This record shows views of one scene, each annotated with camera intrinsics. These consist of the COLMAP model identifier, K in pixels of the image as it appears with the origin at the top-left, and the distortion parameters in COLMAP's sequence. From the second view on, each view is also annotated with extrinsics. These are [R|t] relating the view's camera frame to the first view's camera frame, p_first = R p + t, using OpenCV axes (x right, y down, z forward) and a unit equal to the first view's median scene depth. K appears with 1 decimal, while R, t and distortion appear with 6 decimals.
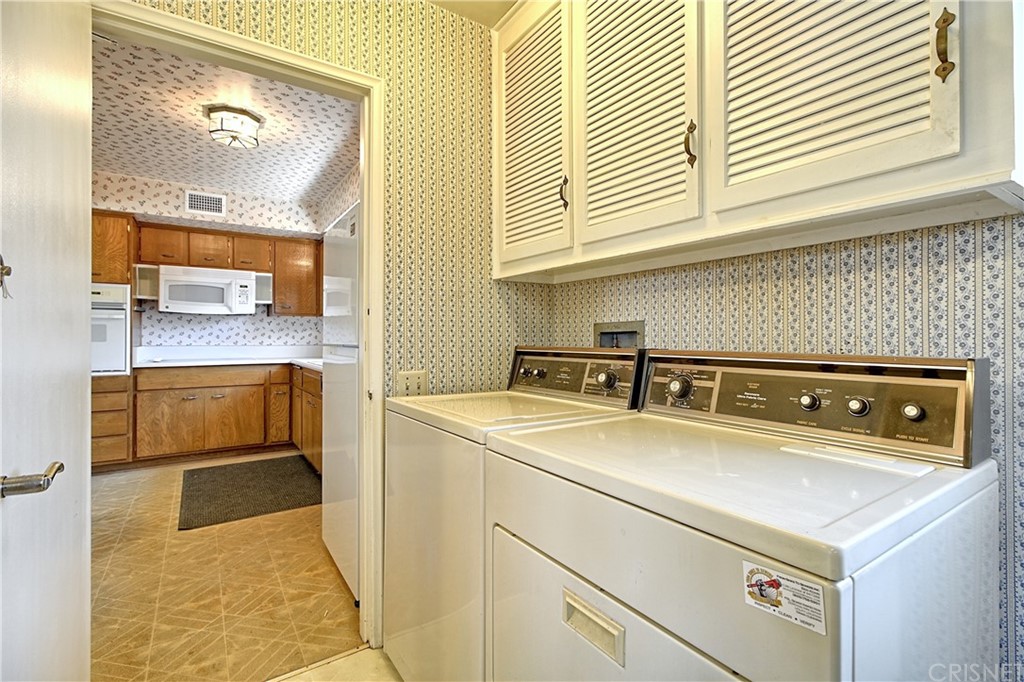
lens RADIAL K [[470.9, 0, 515.4], [0, 470.9, 336.8], [0, 0, 1]] dist [-0.010766, 0.000911]
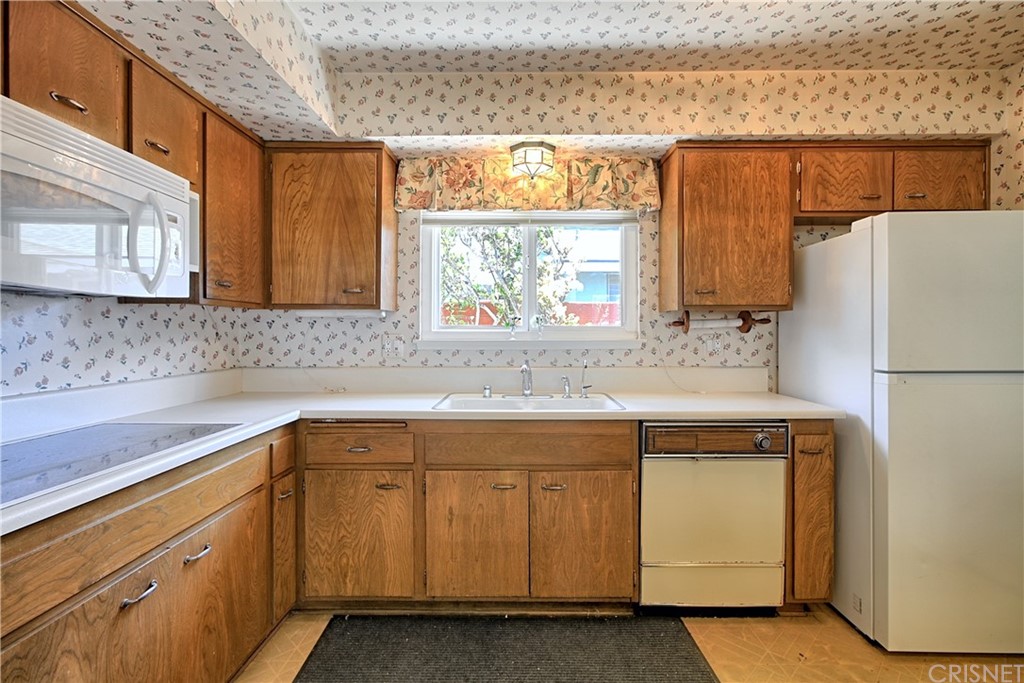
lens RADIAL K [[470.9, 0, 513.1], [0, 470.9, 338.4], [0, 0, 1]] dist [-0.010766, 0.000911]
pose [[0.575945, -0.009154, 0.817437, -0.667777], [-0.002525, 0.999913, 0.012977, -0.022581], [-0.817484, -0.009538, 0.575872, 0.554040]]
